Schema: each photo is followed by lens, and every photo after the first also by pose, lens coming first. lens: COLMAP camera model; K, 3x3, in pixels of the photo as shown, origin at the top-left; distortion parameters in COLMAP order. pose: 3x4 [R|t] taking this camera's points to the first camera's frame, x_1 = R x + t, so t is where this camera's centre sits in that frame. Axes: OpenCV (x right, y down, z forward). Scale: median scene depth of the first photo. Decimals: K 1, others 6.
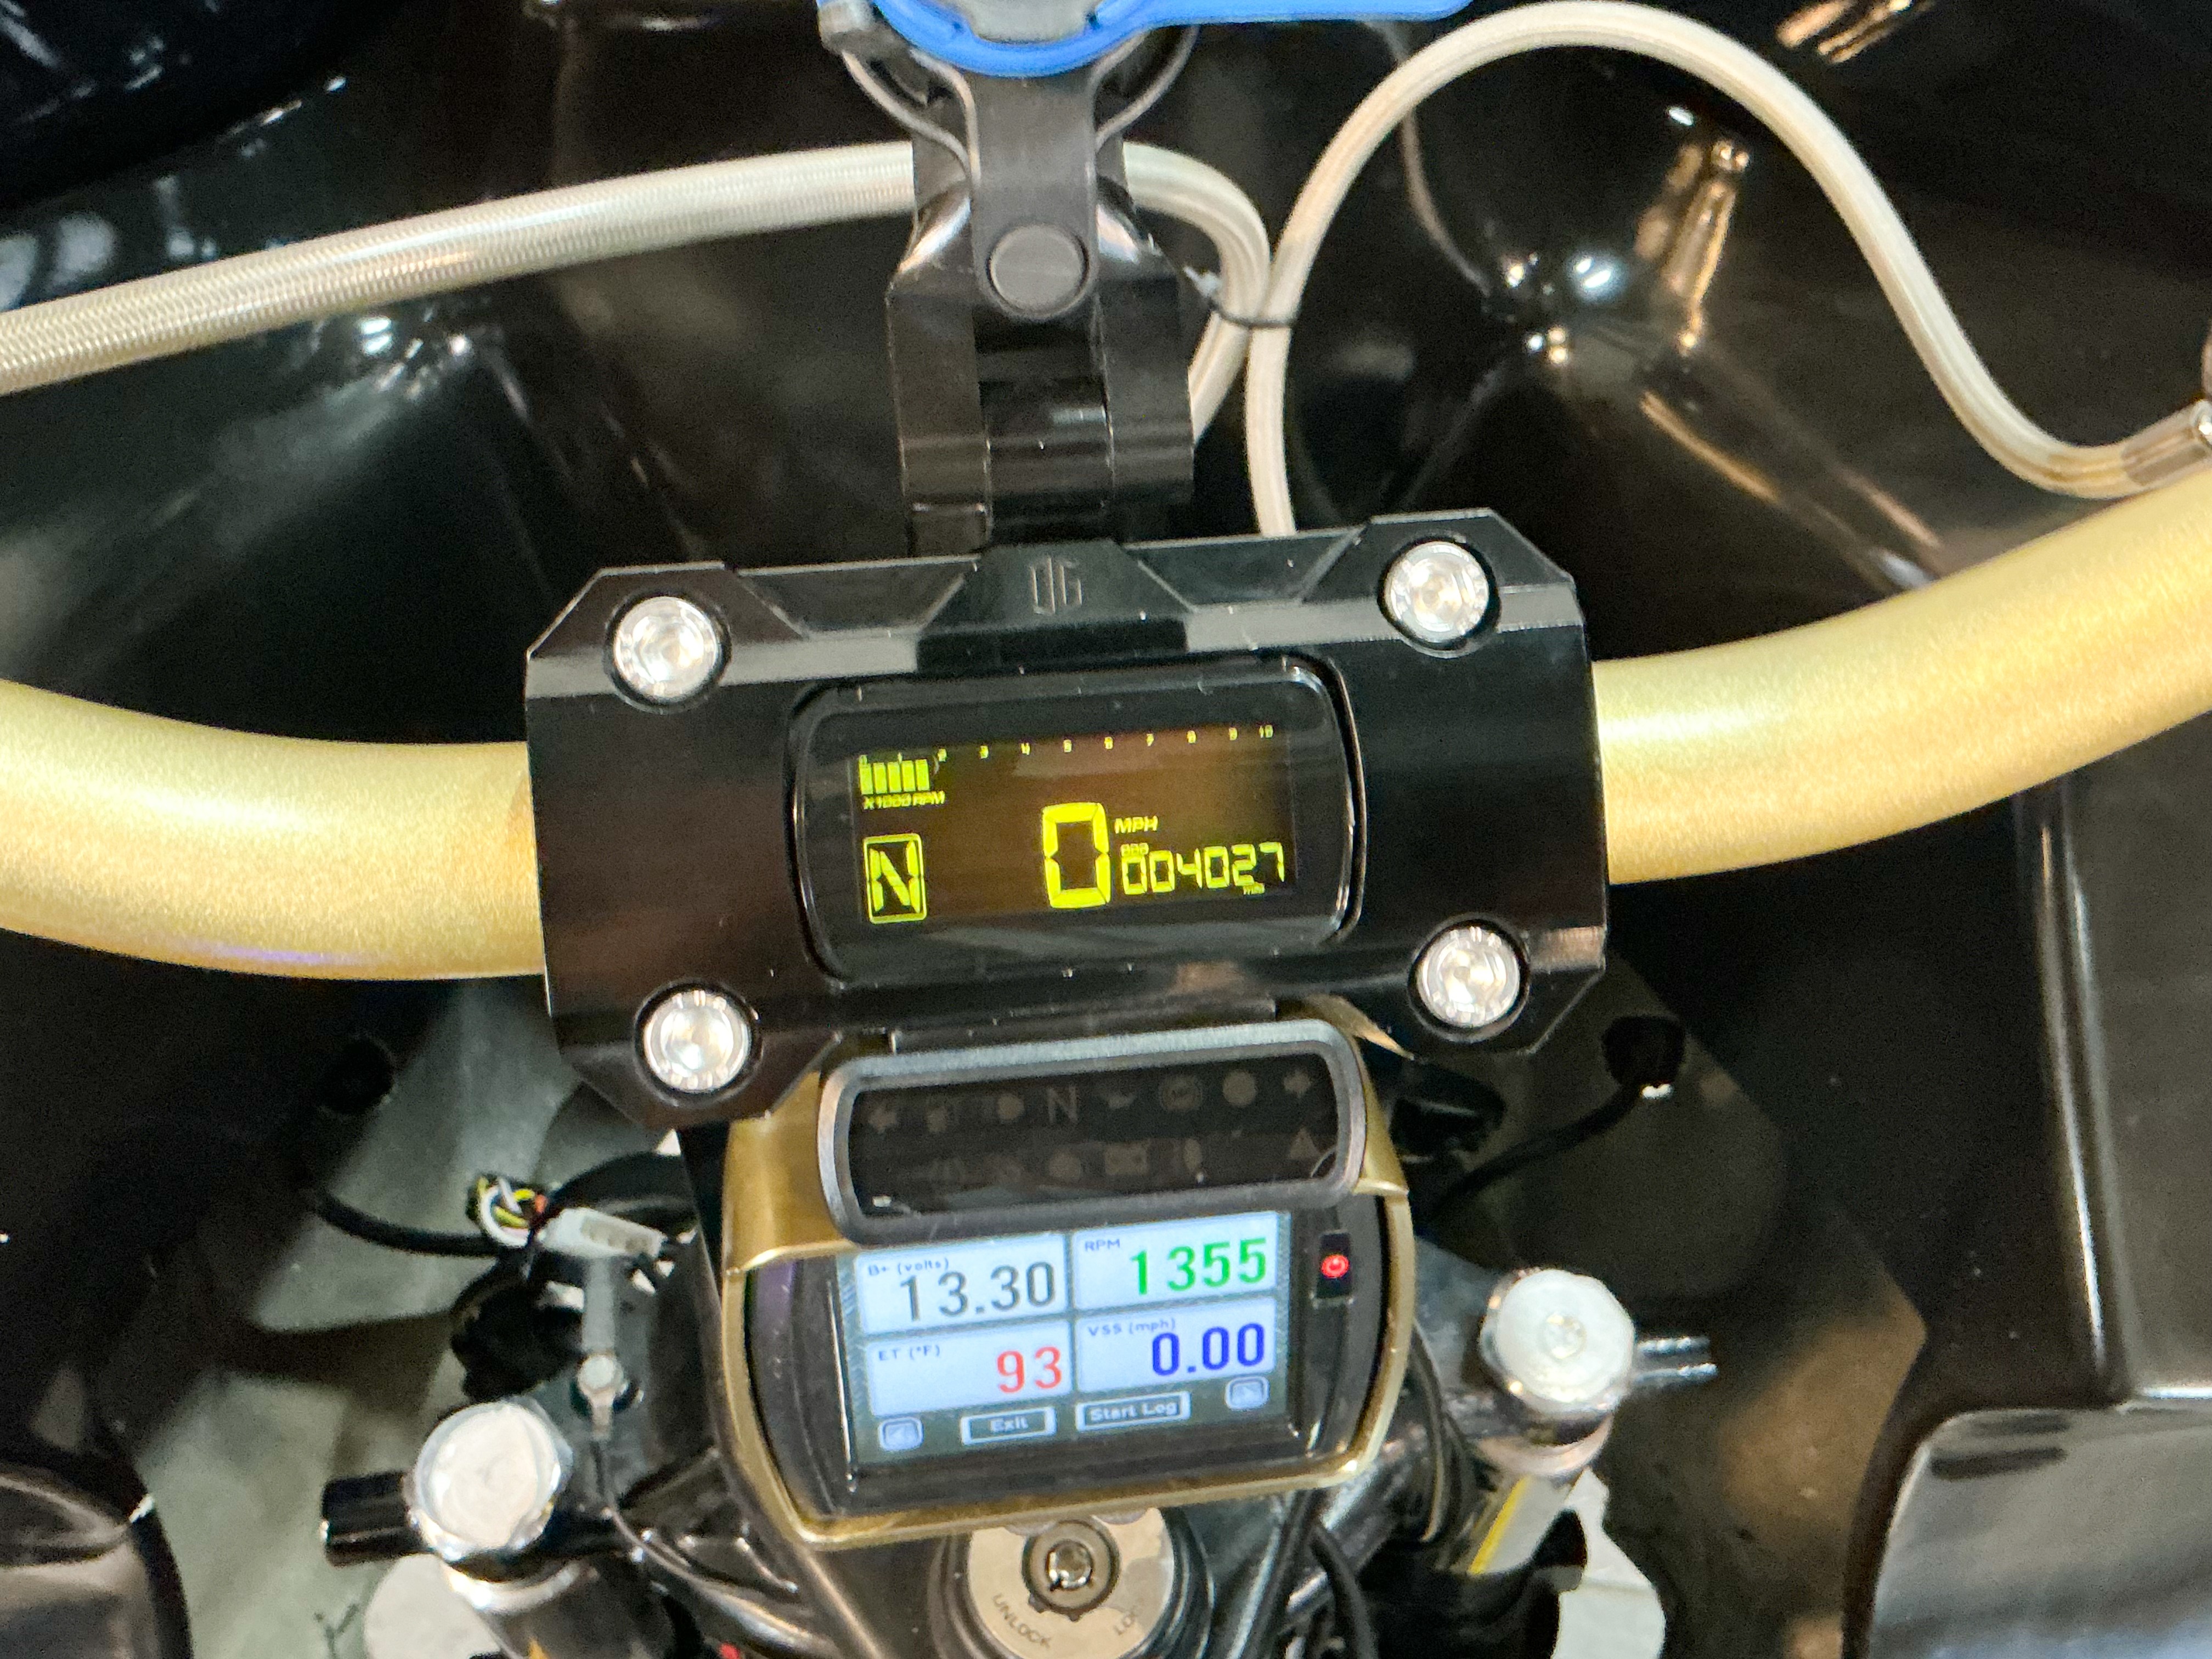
lens RADIAL K [[2369.1, 0, 1091.8], [0, 2369.1, 823.3], [0, 0, 1]] dist [0.173042, -0.387143]
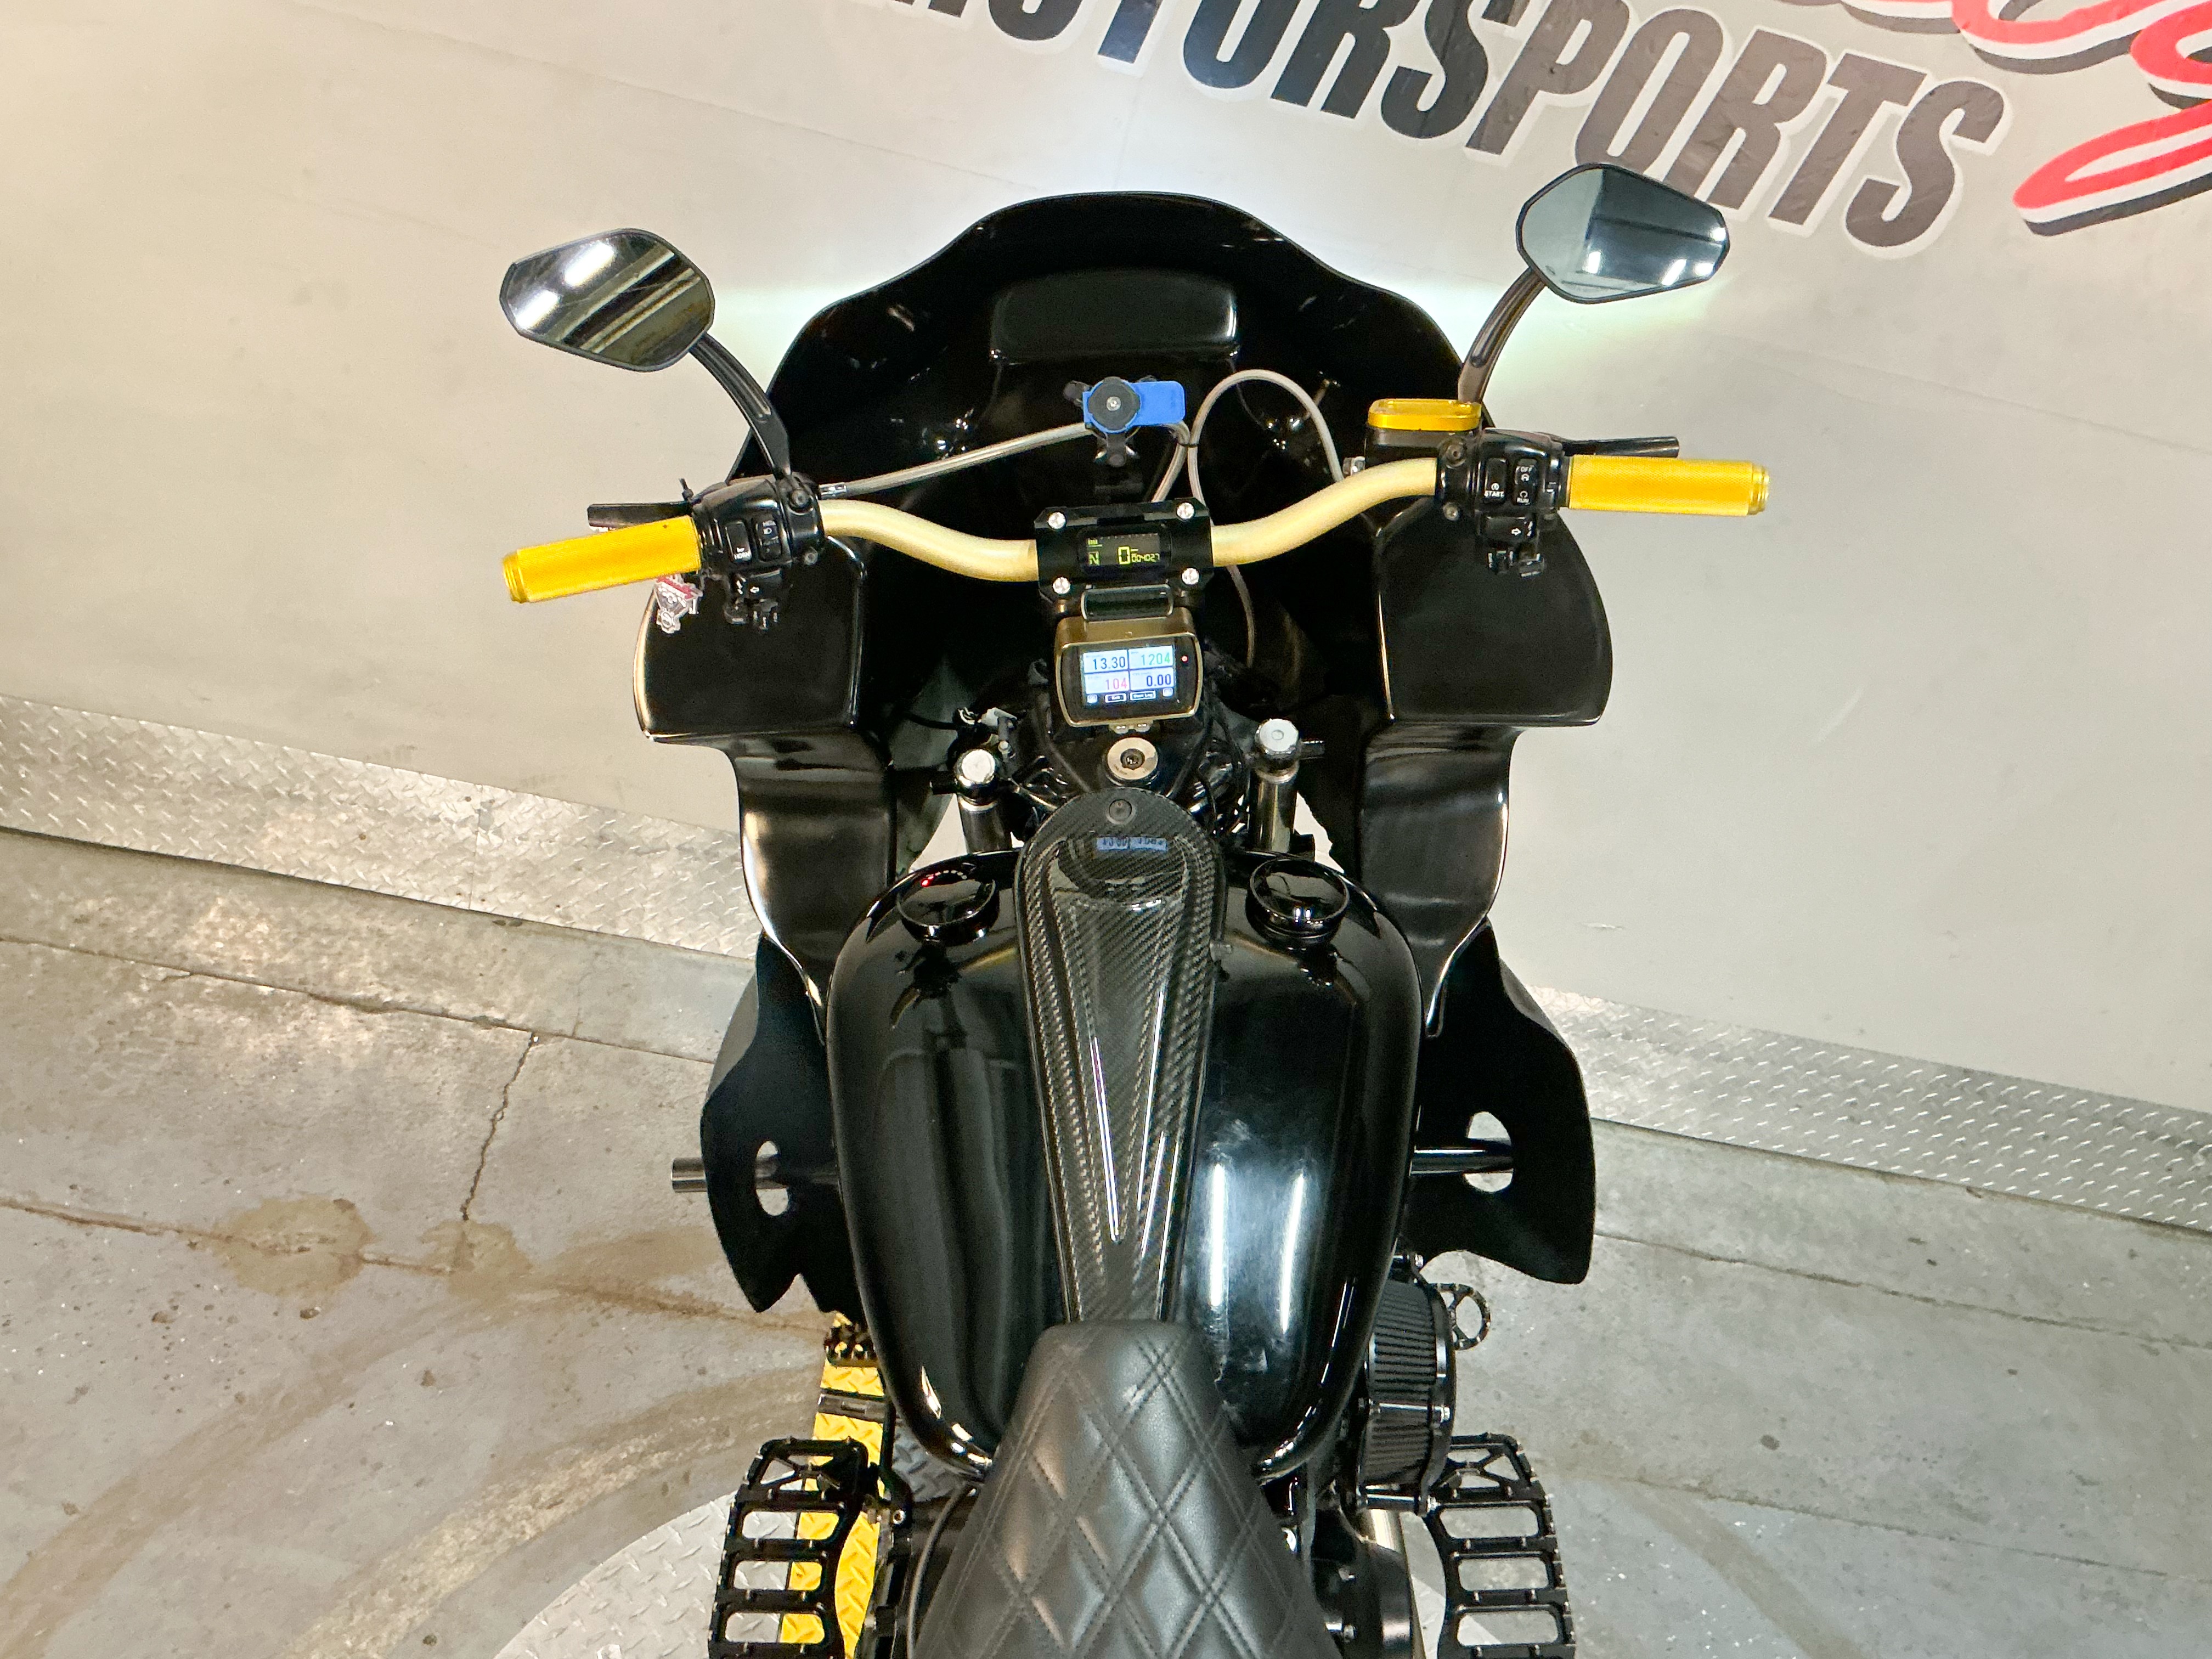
lens RADIAL K [[2109.7, 0, 1103.2], [0, 2109.7, 813.0], [0, 0, 1]] dist [0.102533, -0.237807]
pose [[0.998064, 0.007484, -0.061744, 0.163166], [-0.006353, 0.999809, 0.018495, 0.335664], [0.061871, -0.018067, 0.997921, -2.574629]]
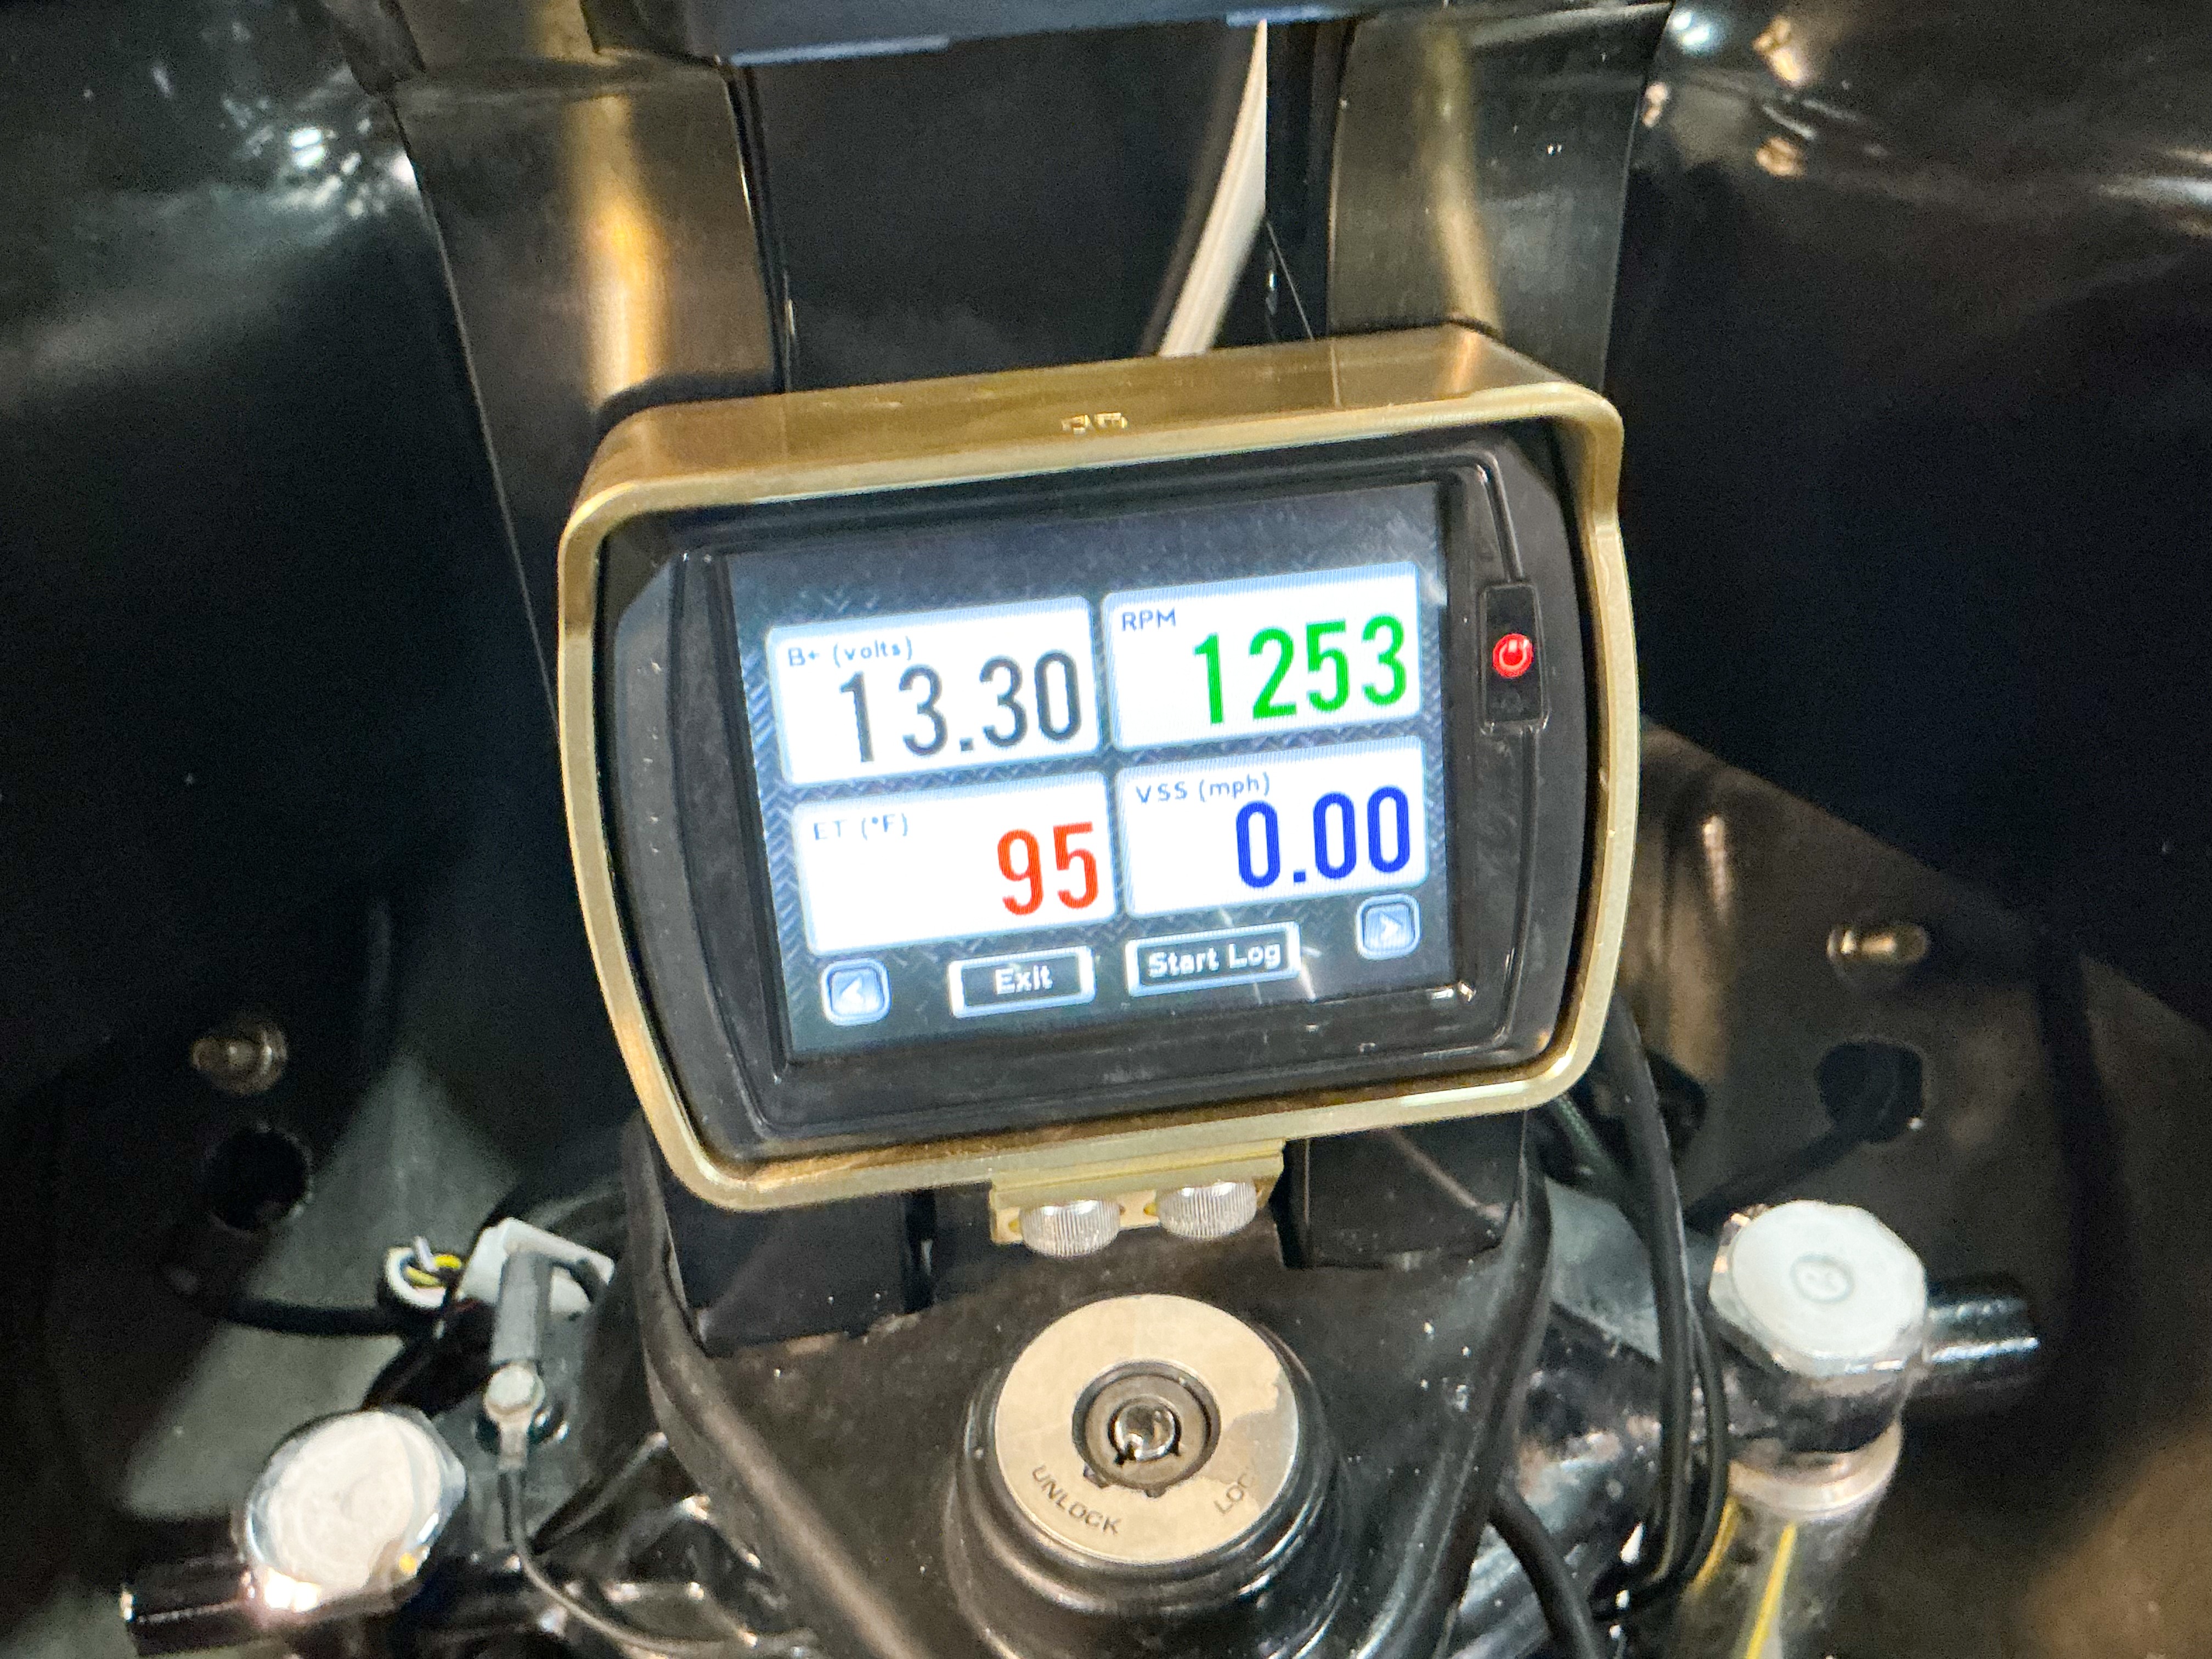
lens RADIAL K [[2369.1, 0, 1091.8], [0, 2369.1, 823.3], [0, 0, 1]] dist [0.173042, -0.387143]
pose [[0.998371, -0.047172, -0.032109, 0.005569], [0.037704, 0.967689, -0.249310, 0.313023], [0.042832, 0.247694, 0.967891, 0.309608]]
